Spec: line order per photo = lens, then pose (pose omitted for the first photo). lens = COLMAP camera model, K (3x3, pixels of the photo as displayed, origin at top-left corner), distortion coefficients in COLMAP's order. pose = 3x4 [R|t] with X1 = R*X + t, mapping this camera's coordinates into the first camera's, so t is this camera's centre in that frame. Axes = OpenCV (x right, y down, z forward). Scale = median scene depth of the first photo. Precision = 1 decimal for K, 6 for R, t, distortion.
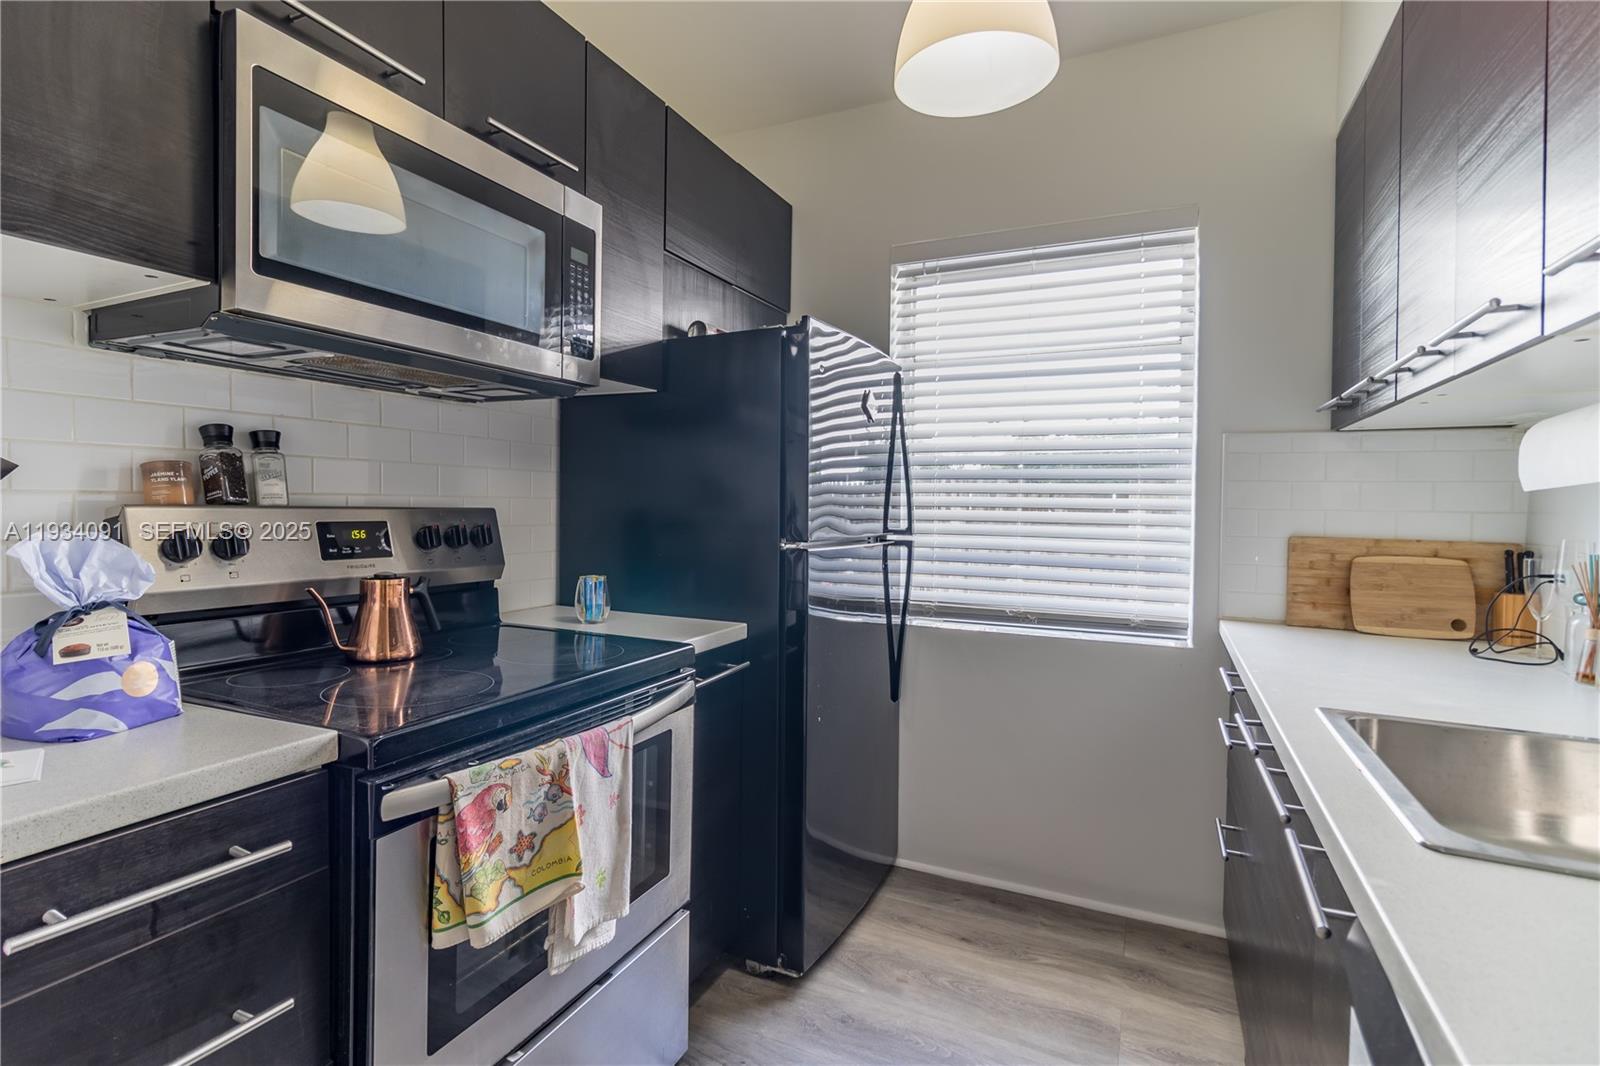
lens RADIAL K [[765.5, 0, 793.8], [0, 765.5, 518.1], [0, 0, 1]] dist [0.001284, 0.000624]
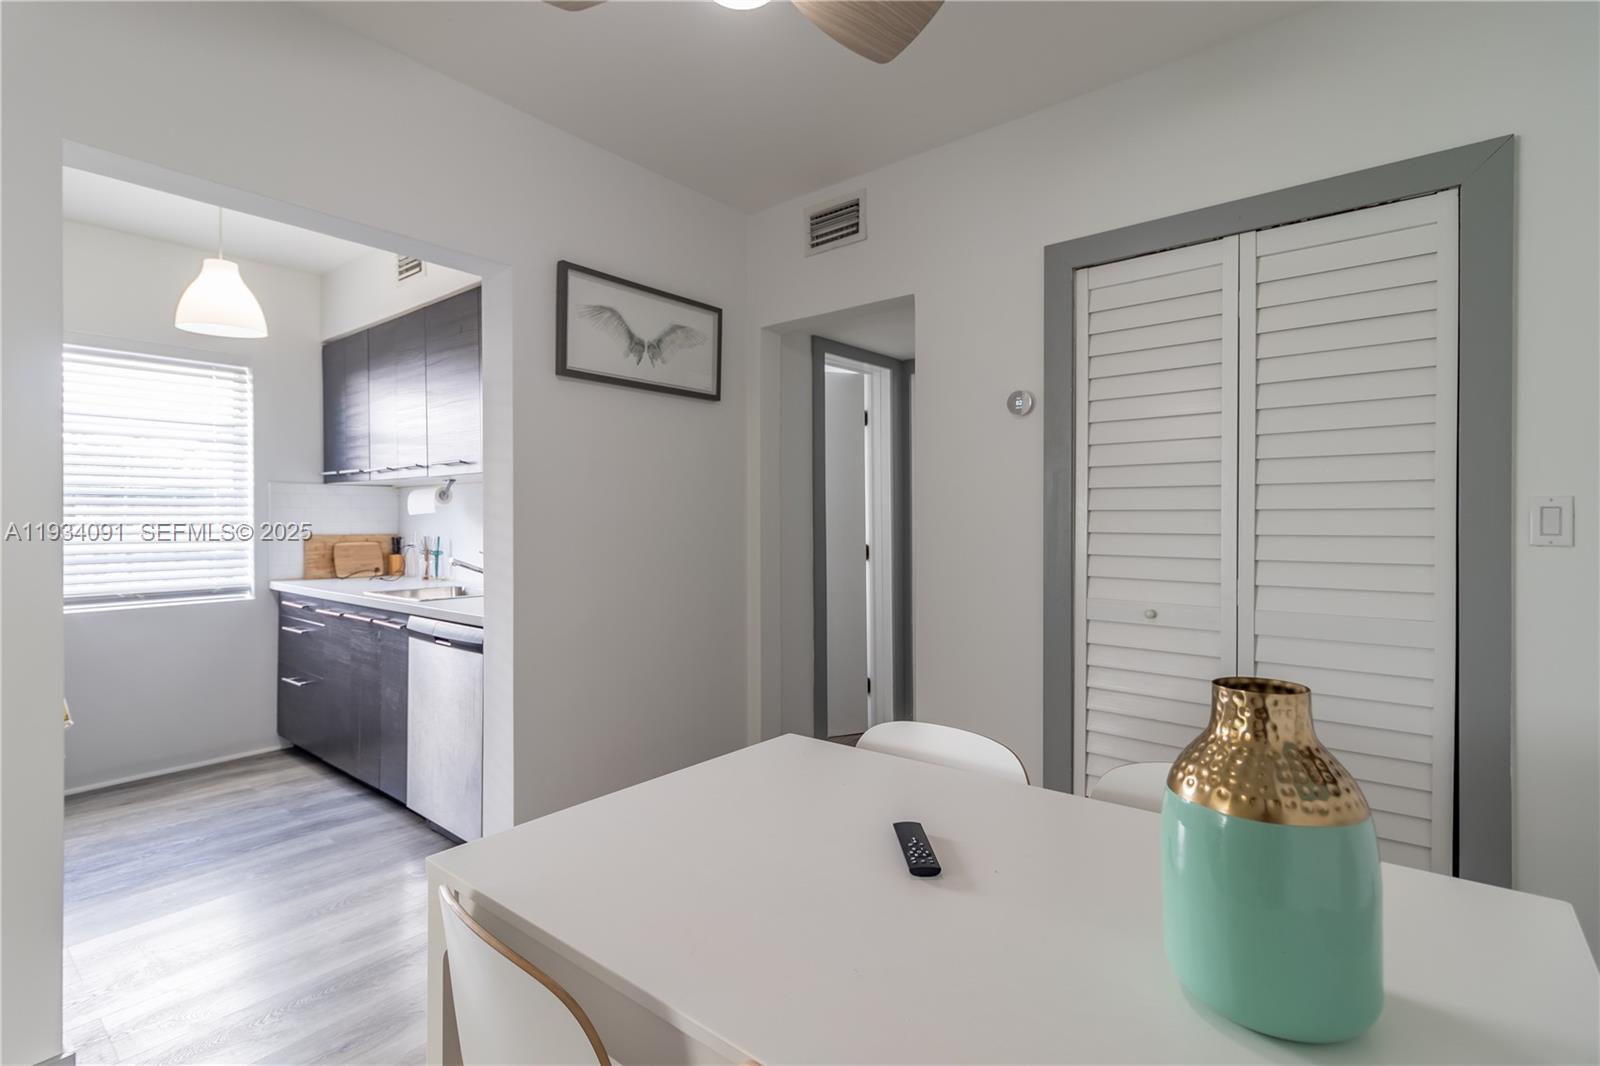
lens RADIAL K [[744.5, 0, 791.6], [0, 744.5, 516.2], [0, 0, 1]] dist [0.004047, 0.000385]
pose [[0.235990, -0.013867, 0.971656, -1.027219], [0.023179, 0.999694, 0.008638, -0.014706], [-0.971479, 0.020483, 0.236239, -0.759208]]
